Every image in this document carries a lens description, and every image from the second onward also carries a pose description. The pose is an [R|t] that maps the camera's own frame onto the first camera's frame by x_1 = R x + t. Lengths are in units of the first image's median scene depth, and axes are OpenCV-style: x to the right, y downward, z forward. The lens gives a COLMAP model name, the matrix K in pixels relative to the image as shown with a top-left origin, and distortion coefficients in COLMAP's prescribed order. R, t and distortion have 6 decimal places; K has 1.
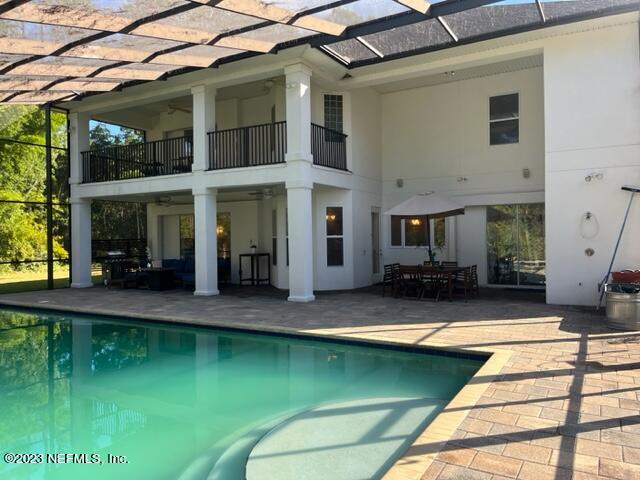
lens RADIAL K [[484.0, 0, 322.7], [0, 484.0, 232.5], [0, 0, 1]] dist [0.078685, -0.116736]
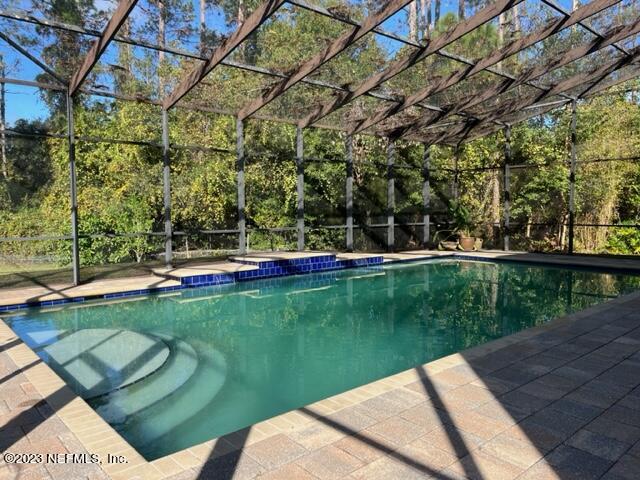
lens RADIAL K [[484.0, 0, 322.7], [0, 484.0, 232.5], [0, 0, 1]] dist [0.078685, -0.116736]
pose [[-0.306056, 0.077306, -0.948870, 0.828699], [0.003051, 0.996772, 0.080225, 0.006246], [0.952009, 0.021658, -0.305304, 1.505407]]
